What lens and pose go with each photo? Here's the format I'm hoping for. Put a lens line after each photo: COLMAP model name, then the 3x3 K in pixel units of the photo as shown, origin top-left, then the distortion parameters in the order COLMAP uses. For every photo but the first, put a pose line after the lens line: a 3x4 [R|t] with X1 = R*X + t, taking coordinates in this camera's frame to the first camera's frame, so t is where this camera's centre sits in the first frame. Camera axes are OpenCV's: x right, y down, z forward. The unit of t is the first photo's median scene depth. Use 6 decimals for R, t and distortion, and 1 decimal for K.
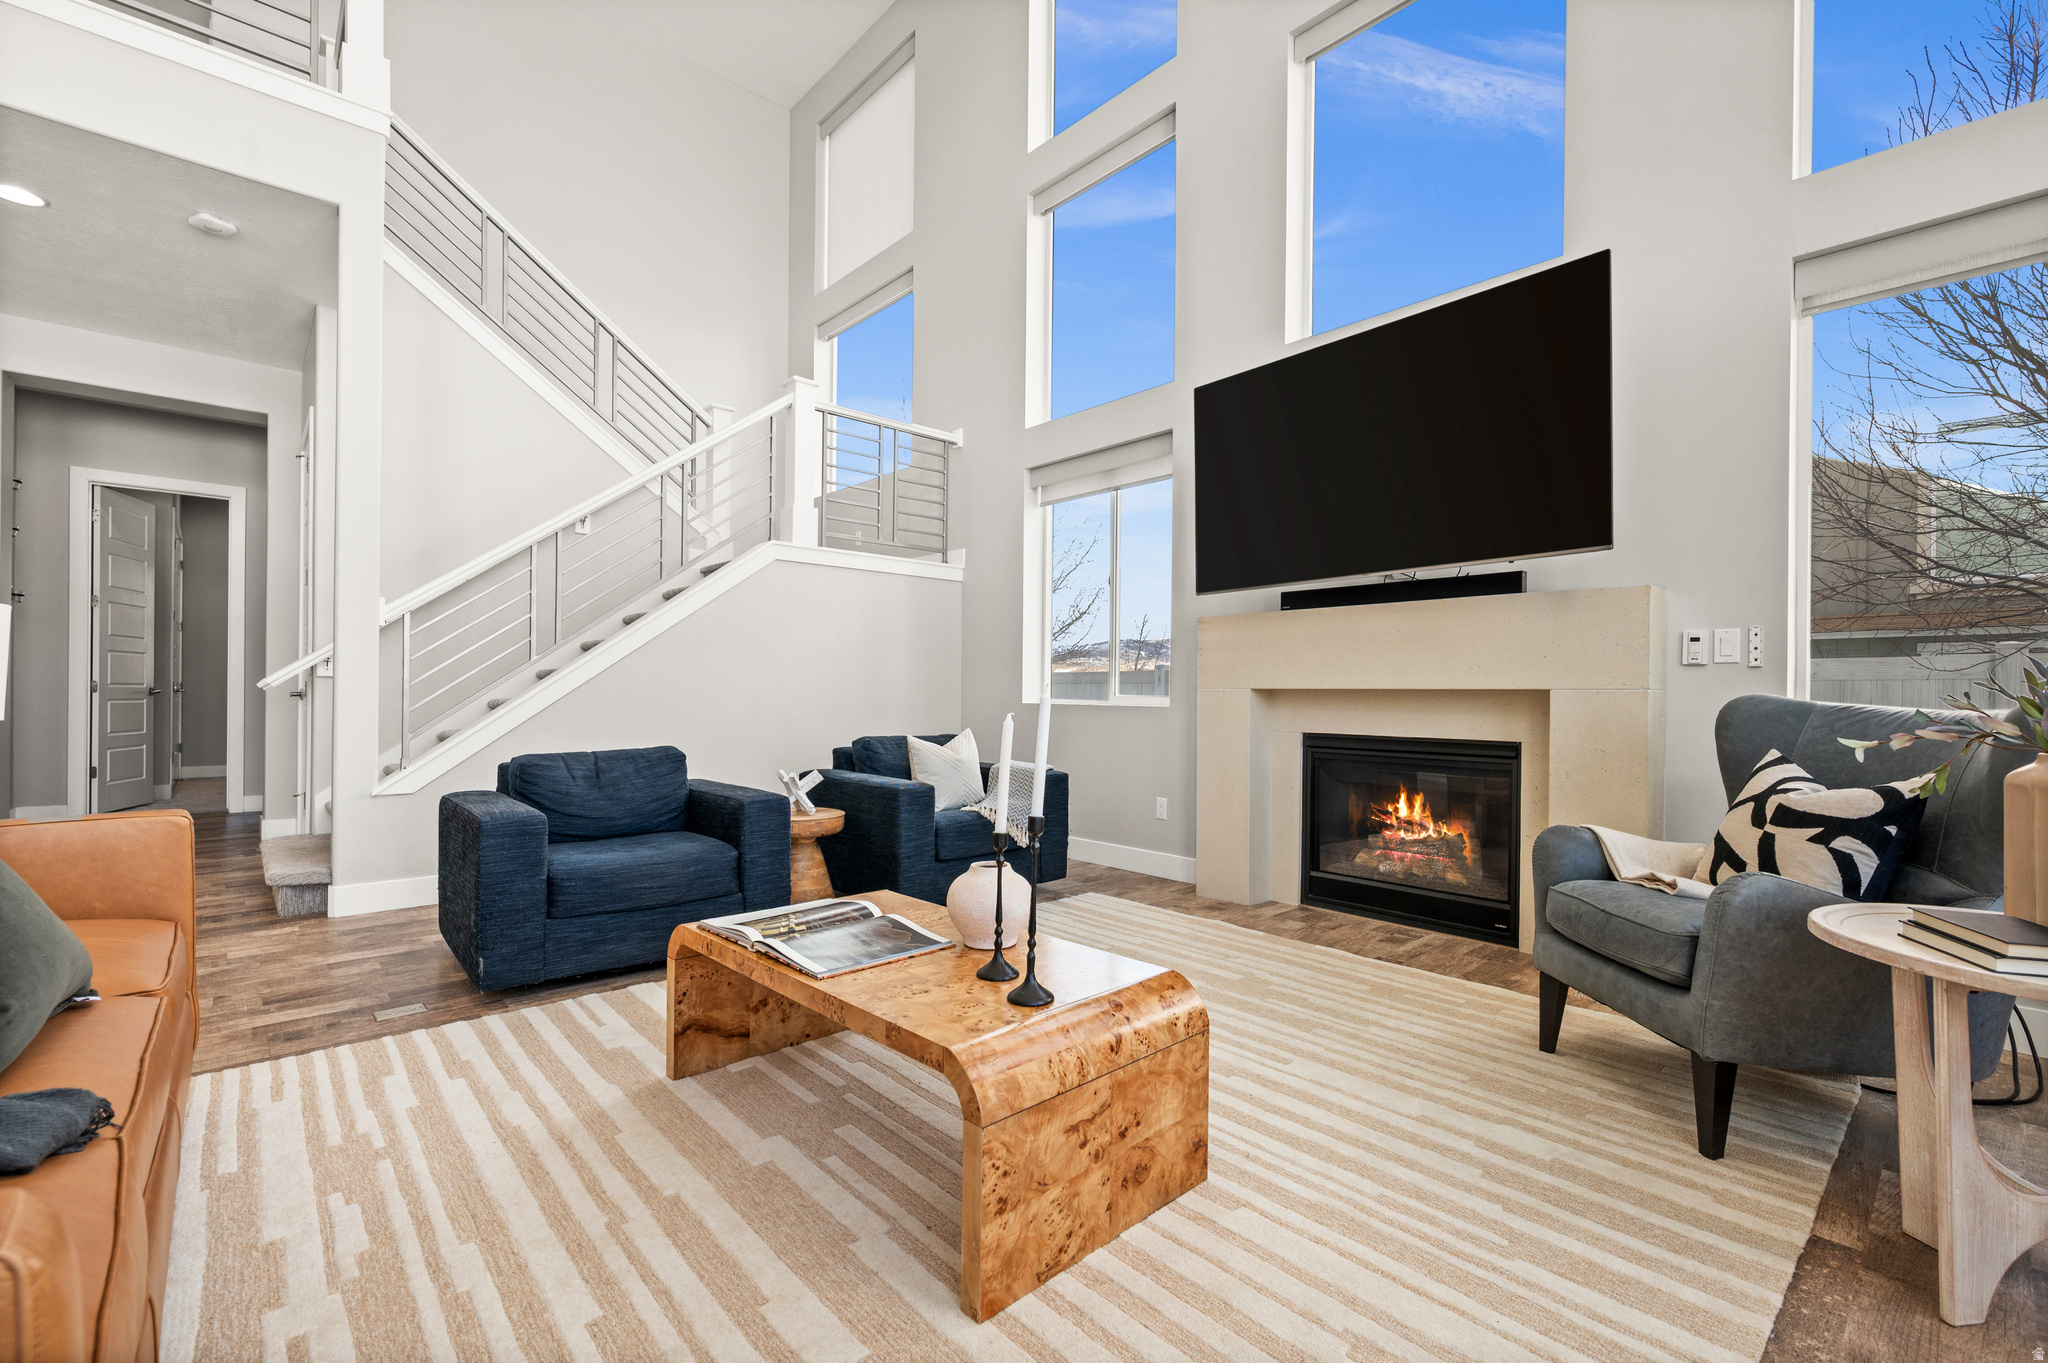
lens RADIAL K [[878.8, 0, 1022.1], [0, 878.8, 698.3], [0, 0, 1]] dist [-0.000893, -0.000437]
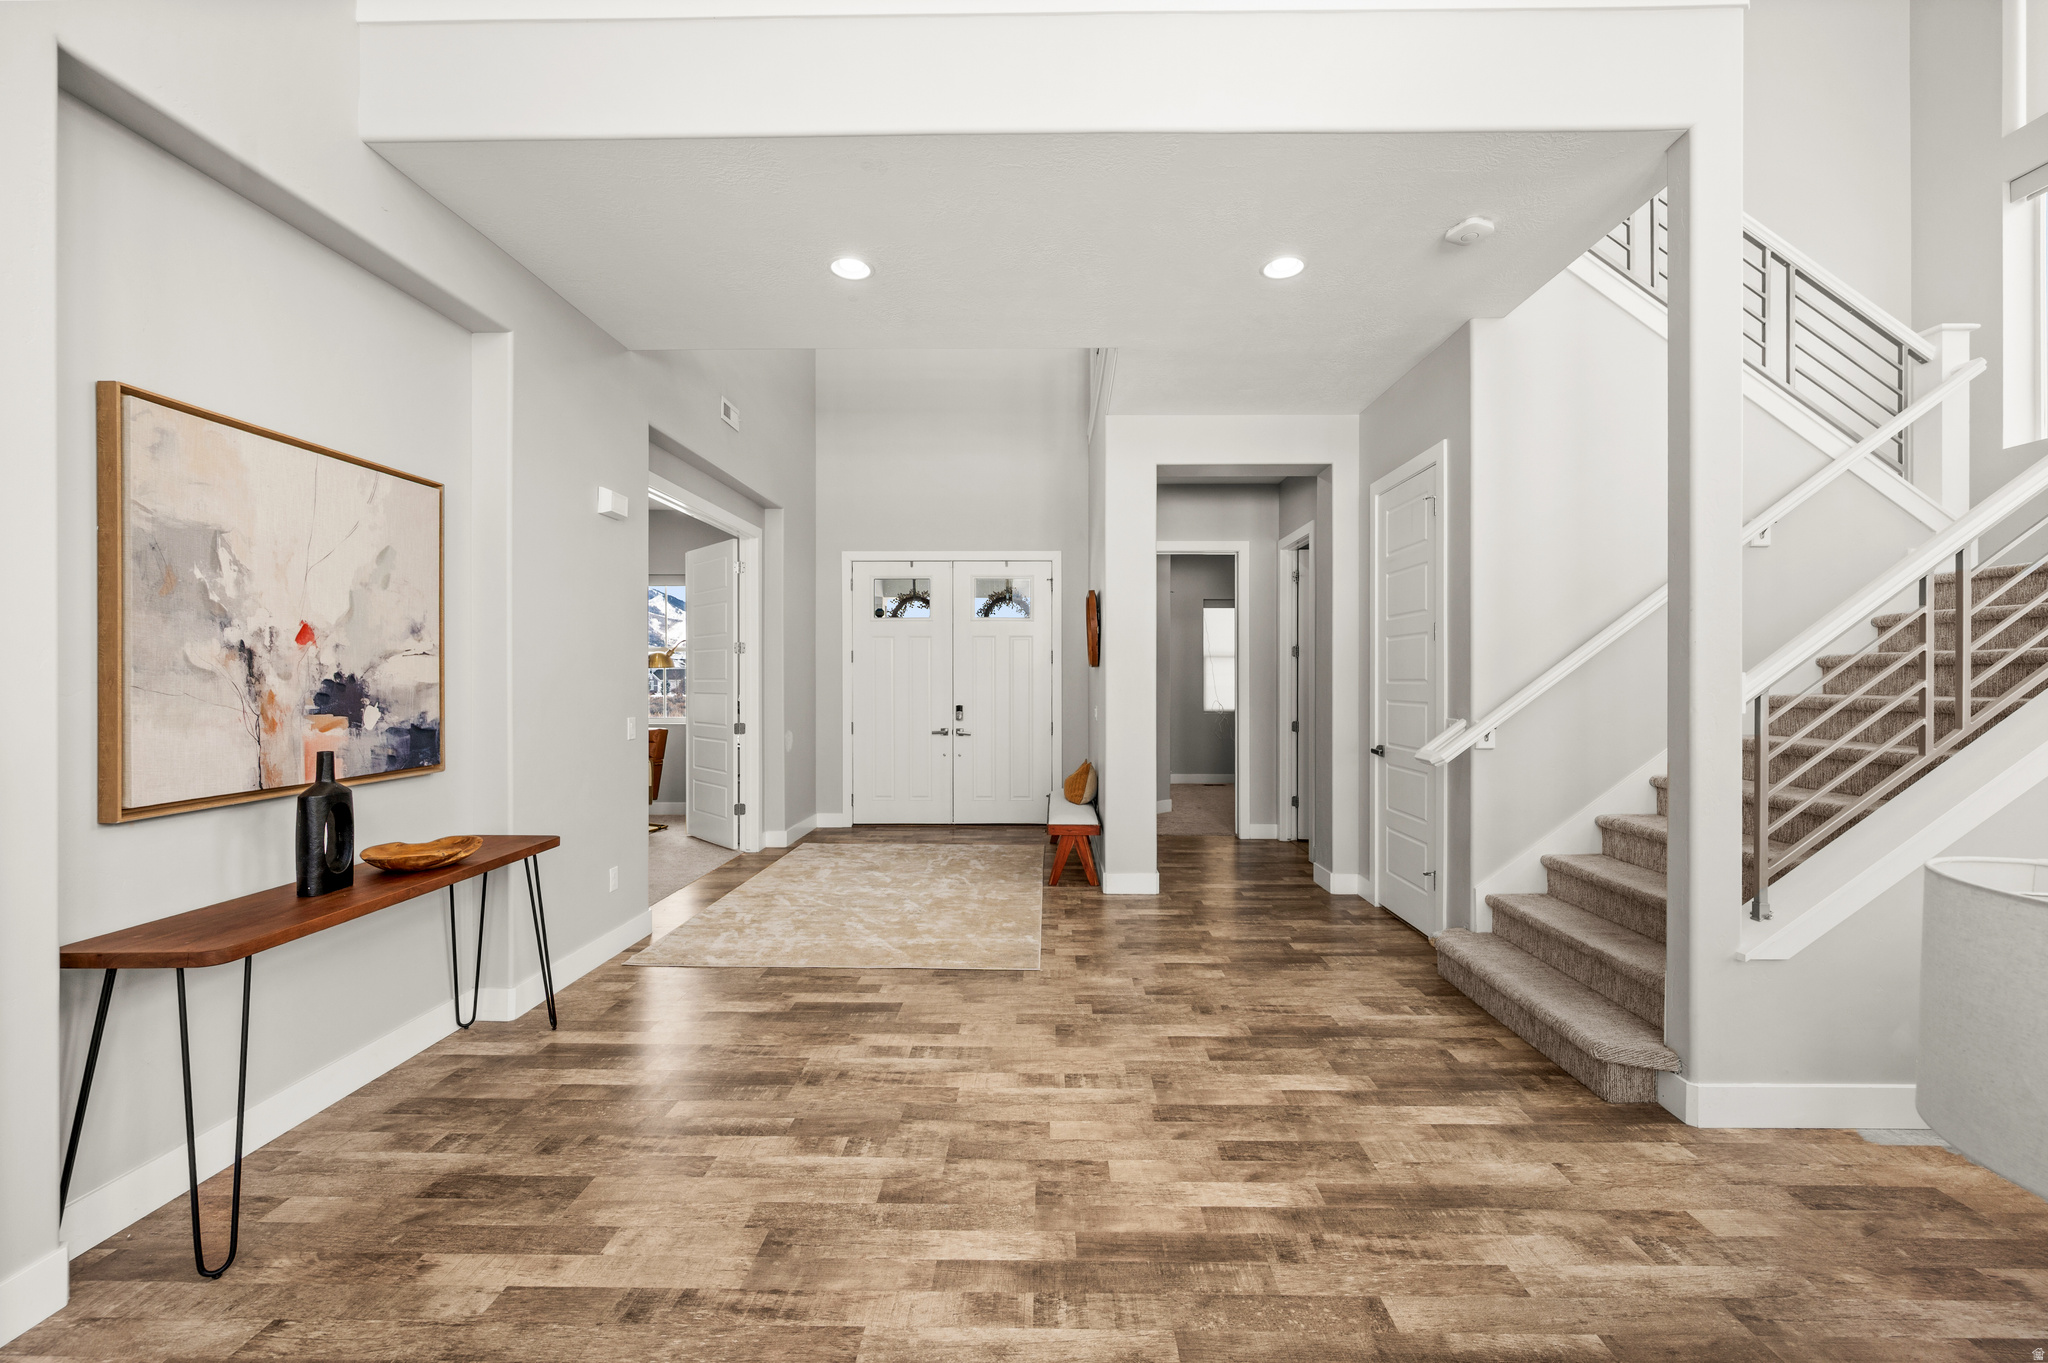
lens RADIAL K [[815.1, 0, 1030.5], [0, 815.1, 686.1], [0, 0, 1]] dist [0.000285, 0.000258]
pose [[0.735489, -0.005227, -0.677517, -0.712552], [0.002030, 0.999983, -0.005512, -0.102073], [0.677534, 0.002679, 0.735487, 0.141925]]
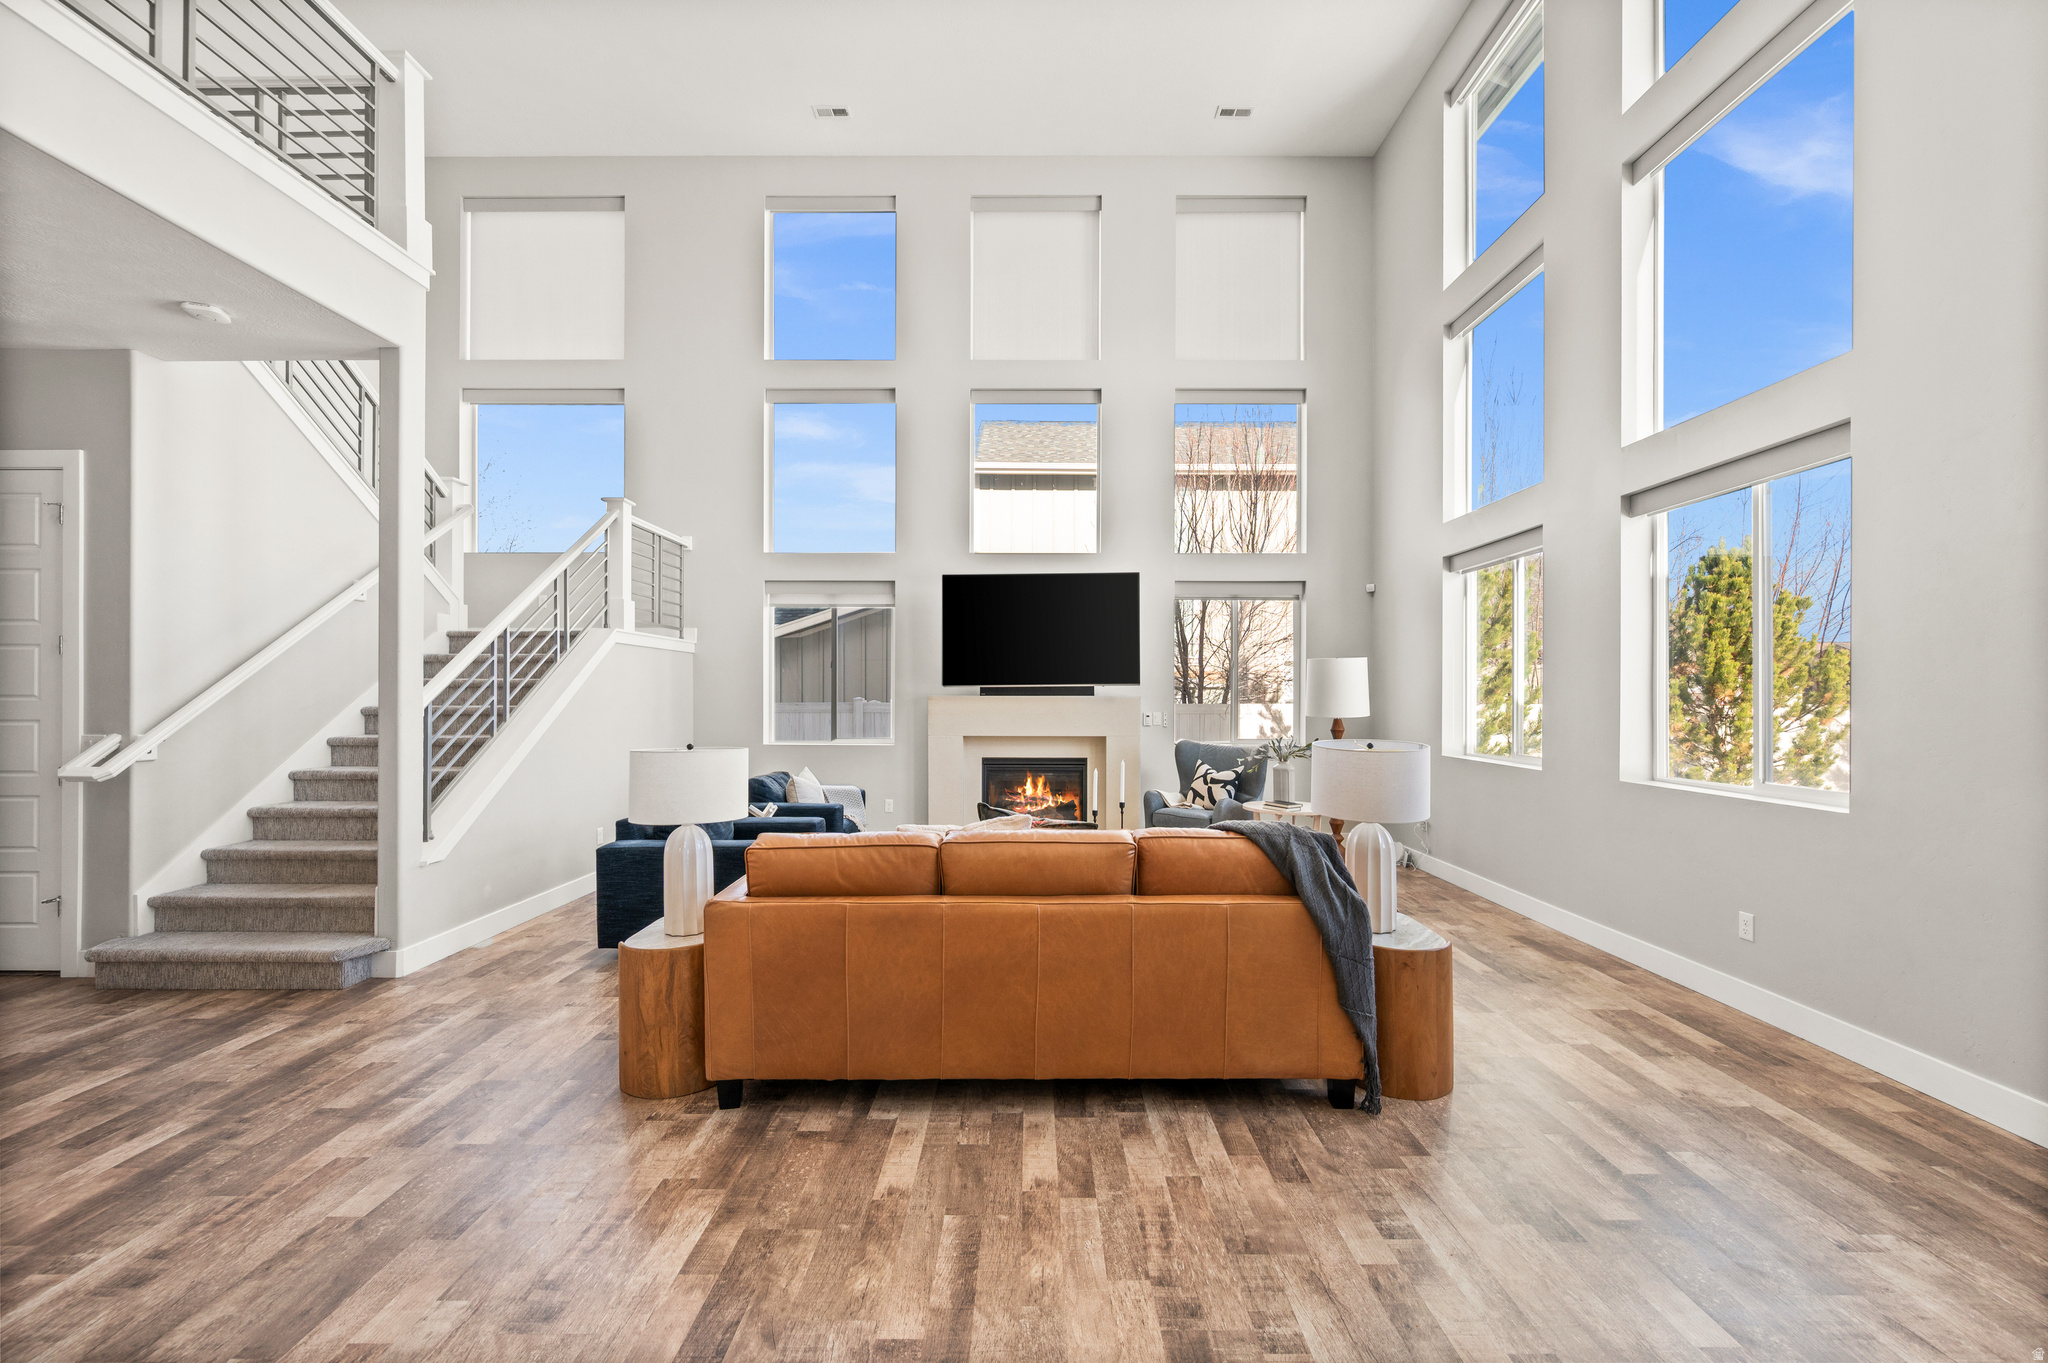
lens RADIAL K [[815.1, 0, 1030.5], [0, 815.1, 686.1], [0, 0, 1]] dist [0.000285, 0.000258]
pose [[0.672819, 0.001525, 0.739806, -0.988120], [0.008333, 0.999919, -0.009641, -0.105577], [-0.739760, 0.012651, 0.672751, -0.301331]]
